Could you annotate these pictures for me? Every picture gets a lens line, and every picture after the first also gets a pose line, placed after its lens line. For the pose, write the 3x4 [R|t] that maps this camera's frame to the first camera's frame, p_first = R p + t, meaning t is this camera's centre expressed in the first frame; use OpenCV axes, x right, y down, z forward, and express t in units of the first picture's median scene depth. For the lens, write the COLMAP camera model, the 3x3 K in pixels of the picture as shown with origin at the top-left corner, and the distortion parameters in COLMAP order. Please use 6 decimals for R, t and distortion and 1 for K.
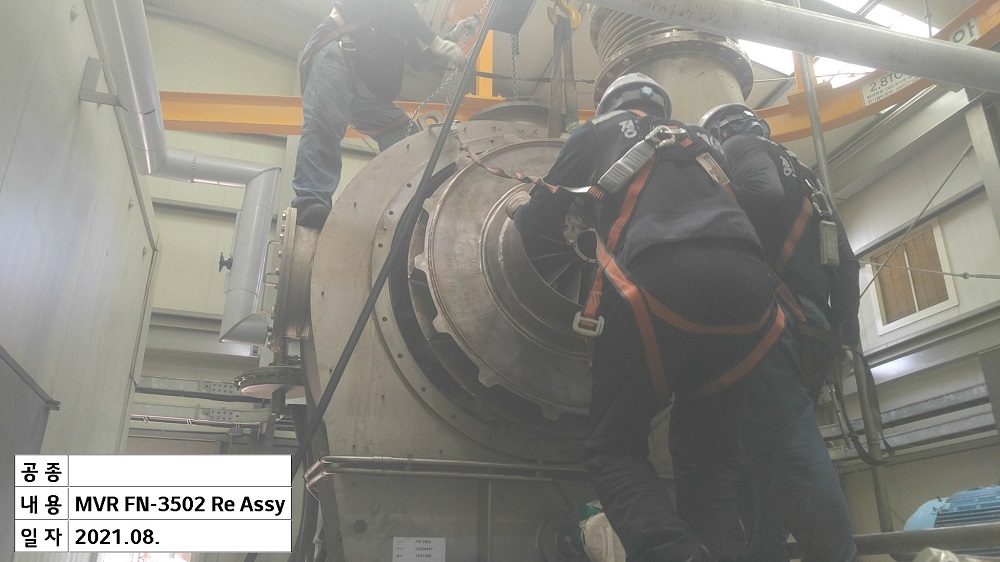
lens RADIAL K [[757.9, 0, 495.9], [0, 757.9, 285.2], [0, 0, 1]] dist [0.002920, 0.000114]
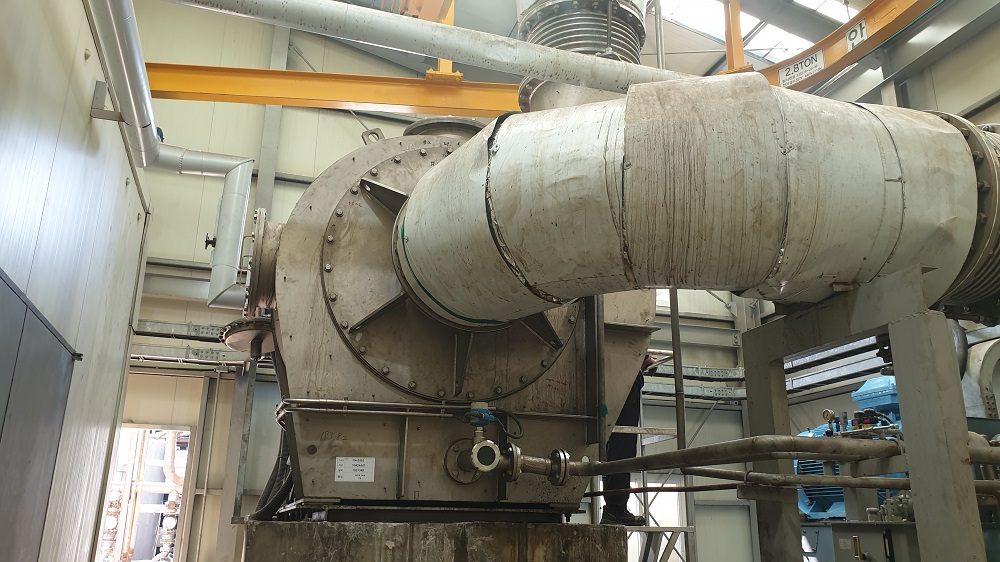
lens RADIAL K [[735.7, 0, 500.0], [0, 735.7, 281.0], [0, 0, 1]] dist [0.057170, -0.126536]
pose [[0.999518, 0.010499, 0.029200, 0.082153], [-0.012788, 0.996765, 0.079352, -0.067497], [-0.028273, -0.079687, 0.996419, -0.223748]]
